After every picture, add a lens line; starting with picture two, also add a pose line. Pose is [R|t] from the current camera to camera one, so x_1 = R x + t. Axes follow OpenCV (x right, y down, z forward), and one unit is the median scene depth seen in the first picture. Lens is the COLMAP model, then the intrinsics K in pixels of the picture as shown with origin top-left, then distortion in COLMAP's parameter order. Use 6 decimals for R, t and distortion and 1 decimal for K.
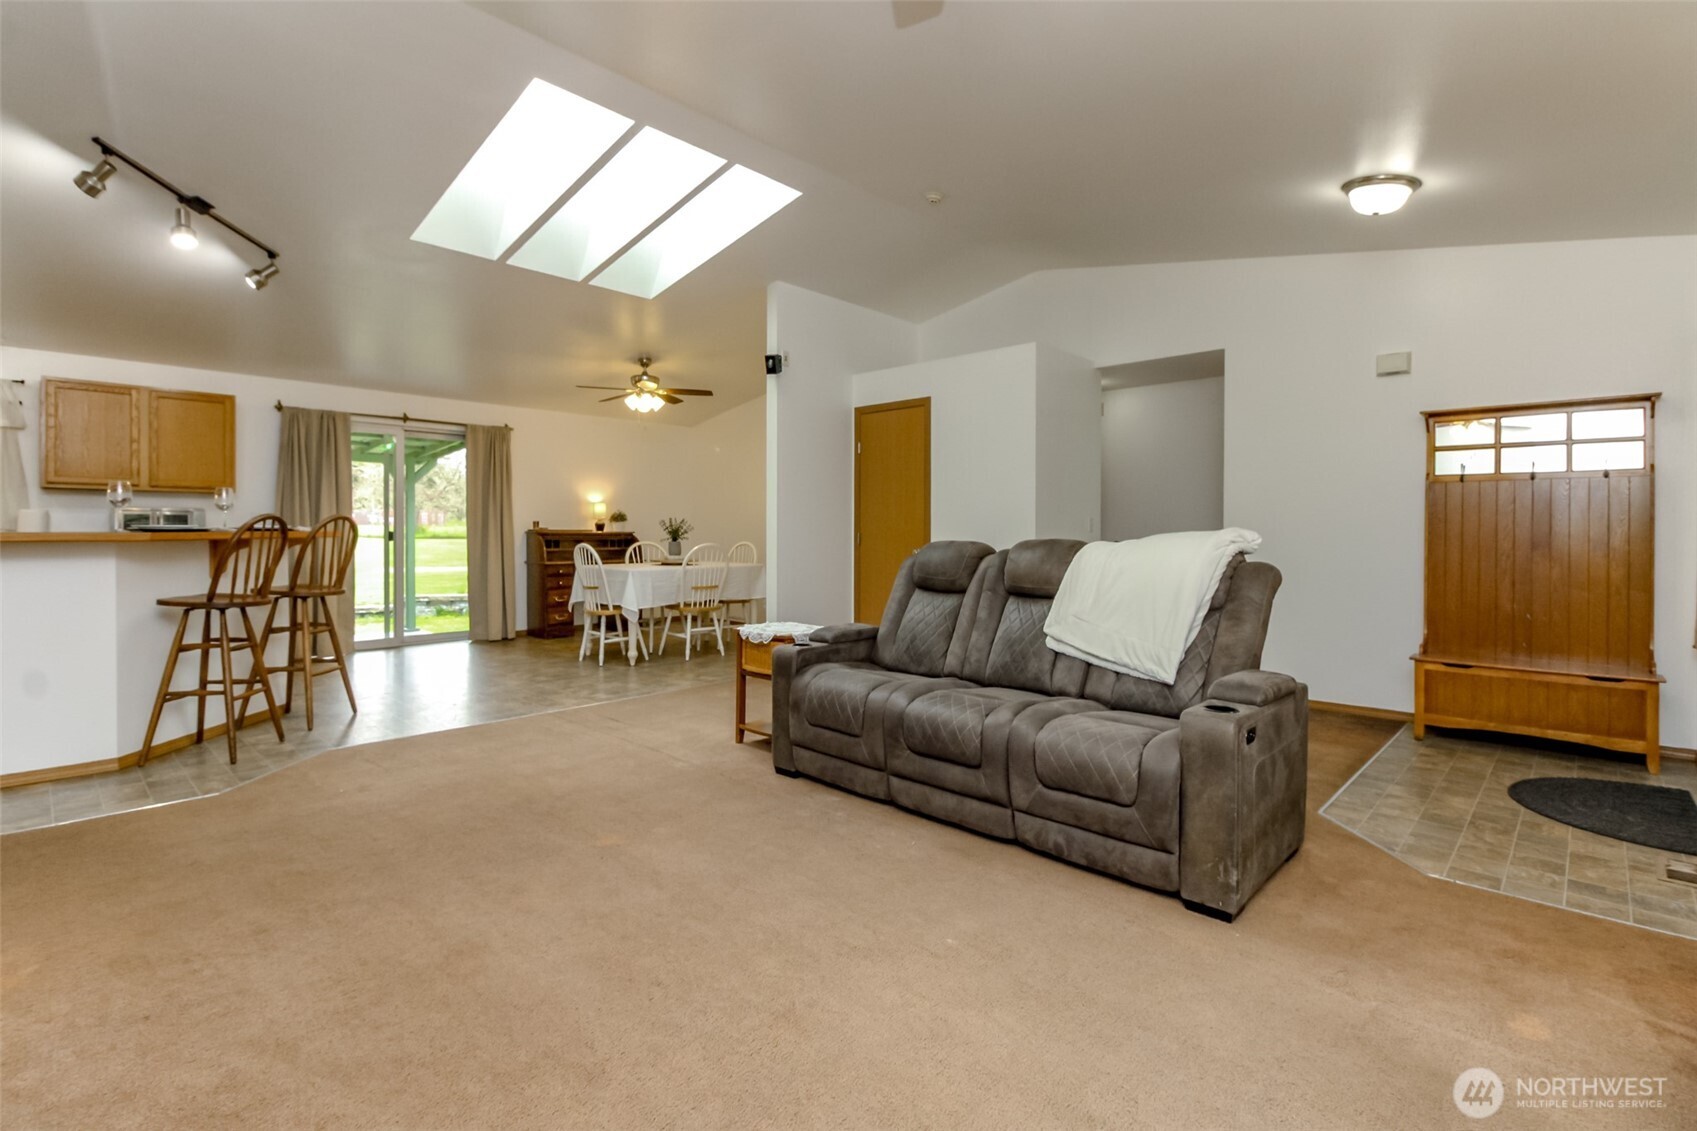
lens RADIAL K [[775.6, 0, 812.5], [0, 775.6, 532.6], [0, 0, 1]] dist [0.000016, -0.000257]
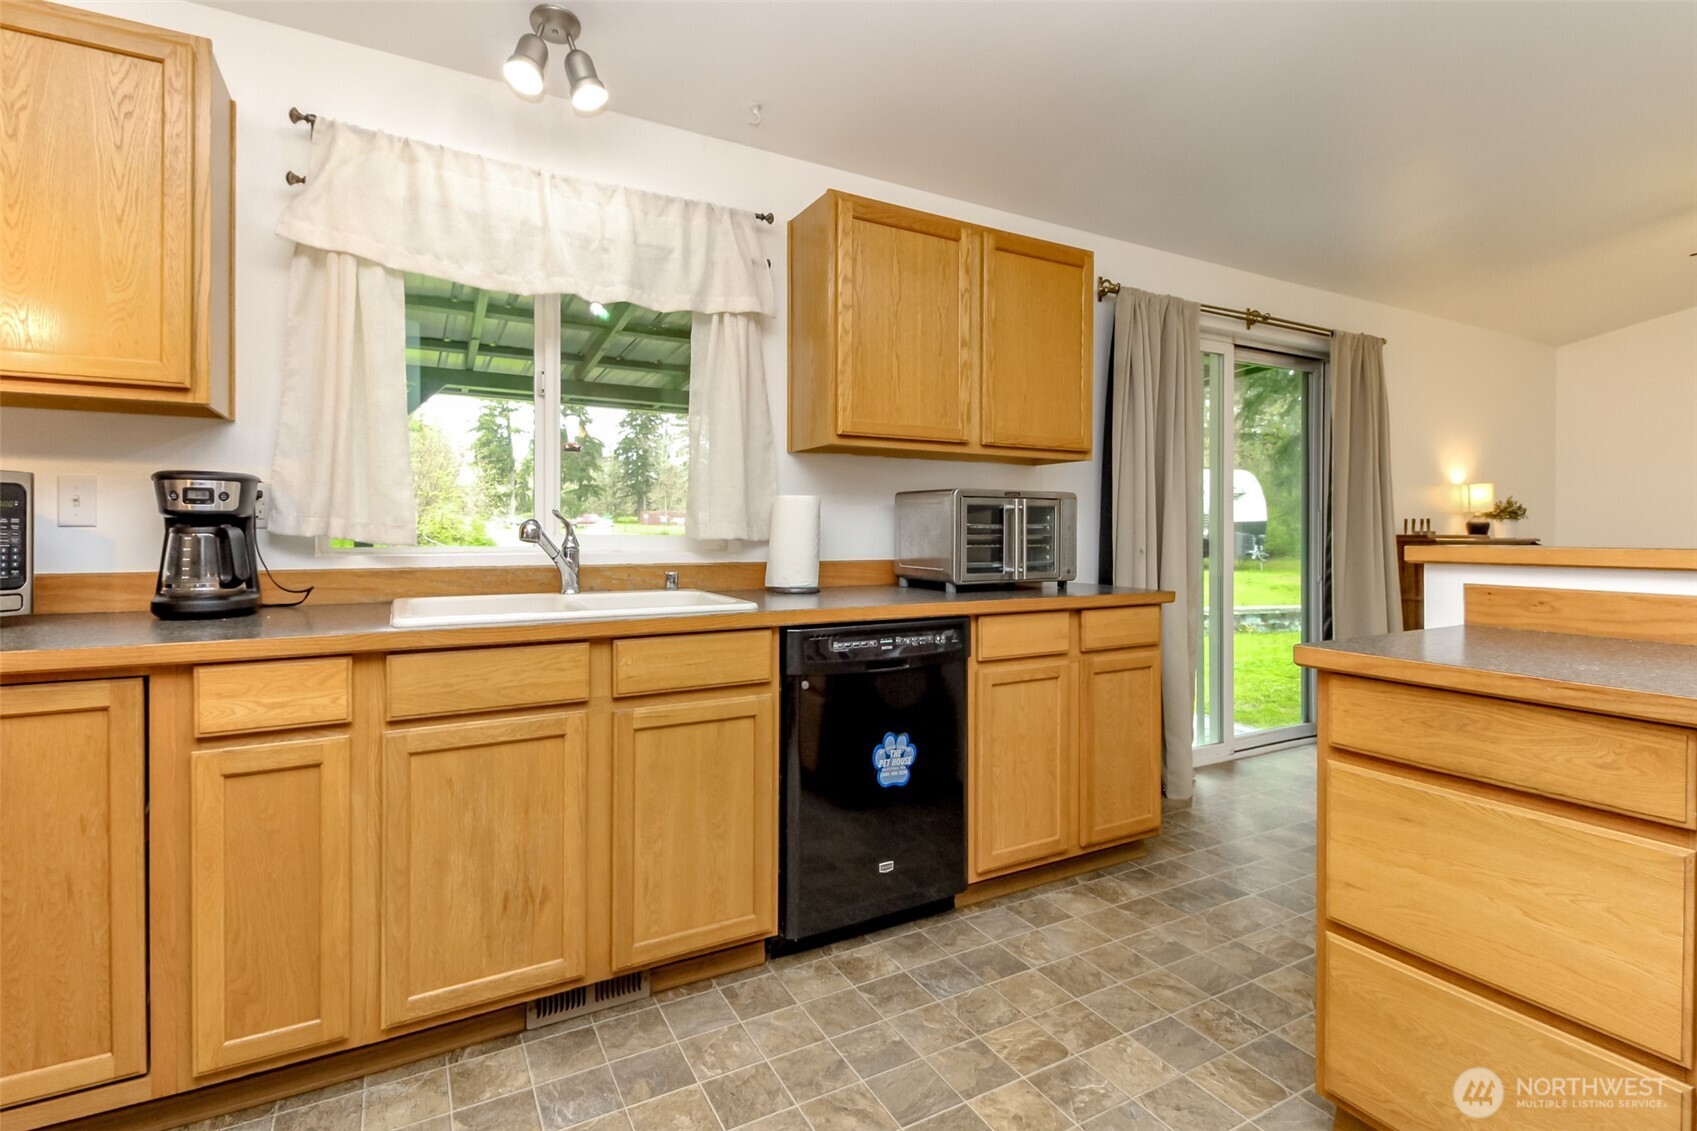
lens RADIAL K [[795.6, 0, 872.6], [0, 795.6, 526.2], [0, 0, 1]] dist [0.001340, -0.000320]
pose [[0.965213, -0.000340, -0.261466, -0.799977], [-0.001461, 0.999977, -0.006695, -0.008728], [0.261462, 0.006844, 0.965190, 0.537533]]
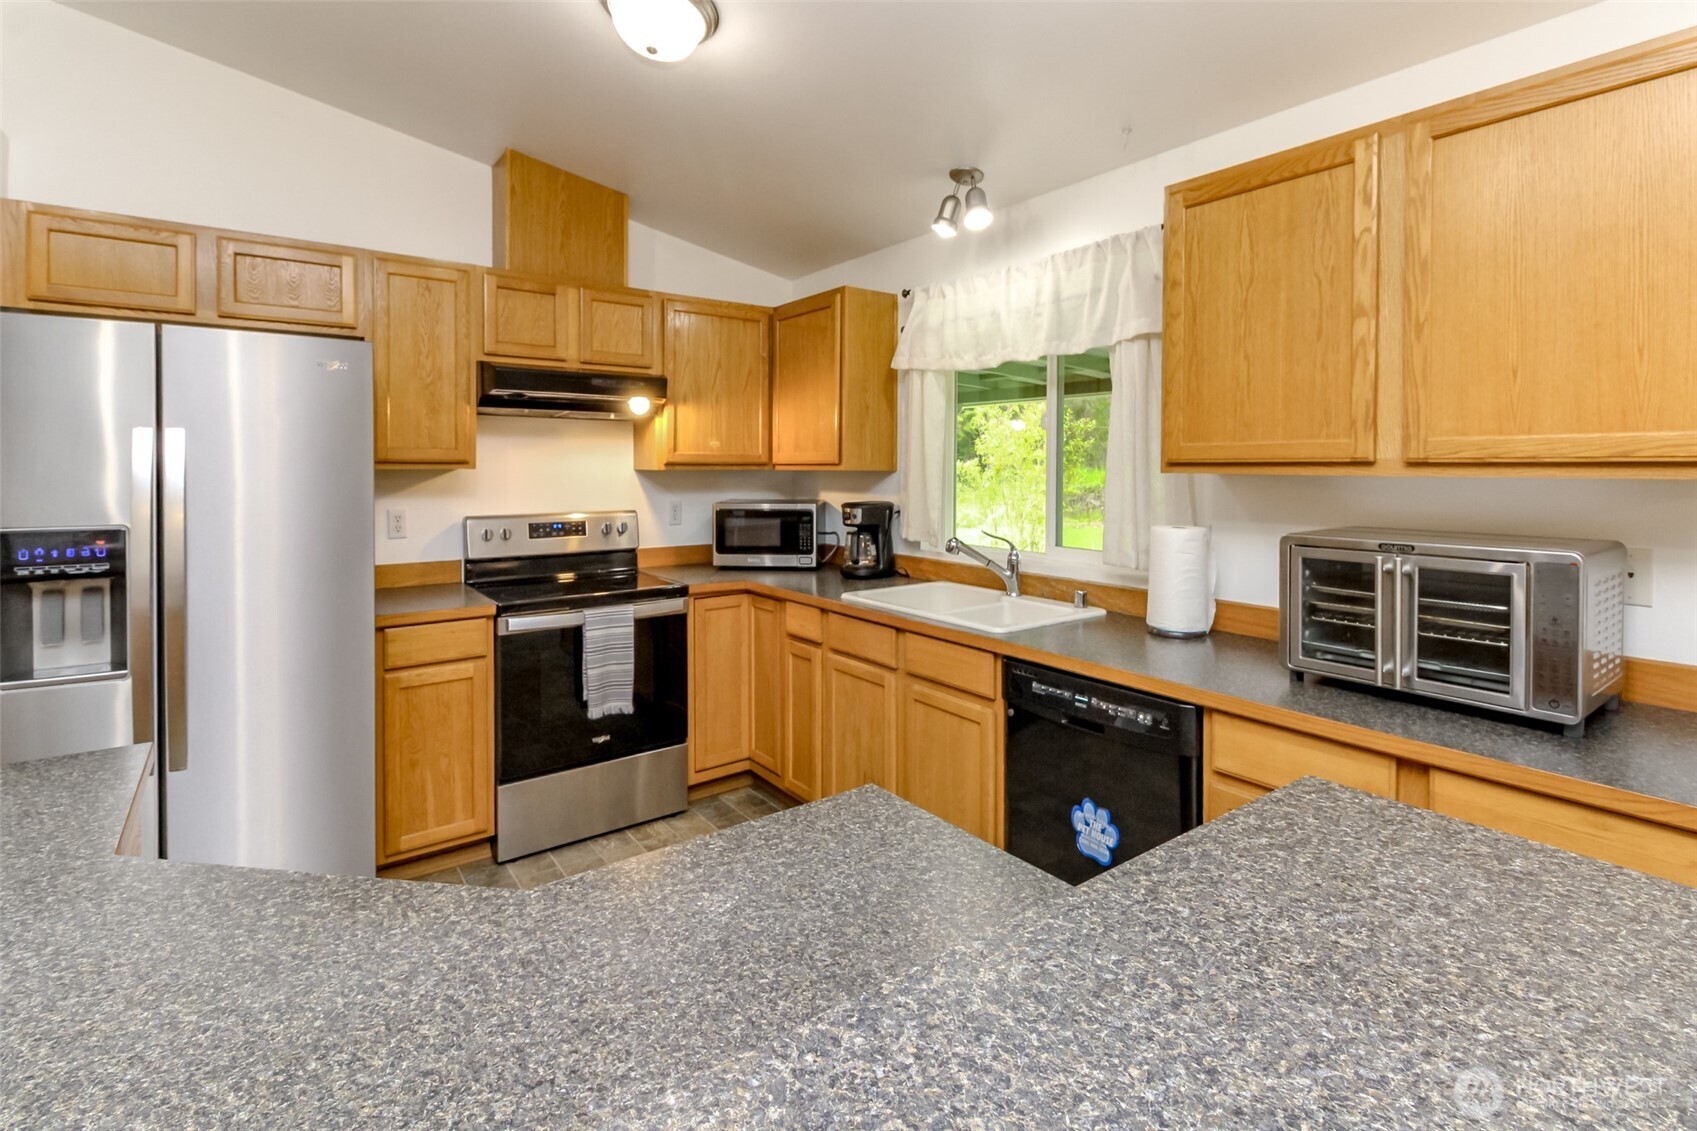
lens RADIAL K [[797.8, 0, 840.6], [0, 797.8, 479.4], [0, 0, 1]] dist [-0.000553, -0.000752]
pose [[-0.153568, 0.010094, -0.988086, -0.535342], [-0.006836, 0.999913, 0.011278, -0.055433], [0.988114, 0.008486, -0.153486, 0.845241]]
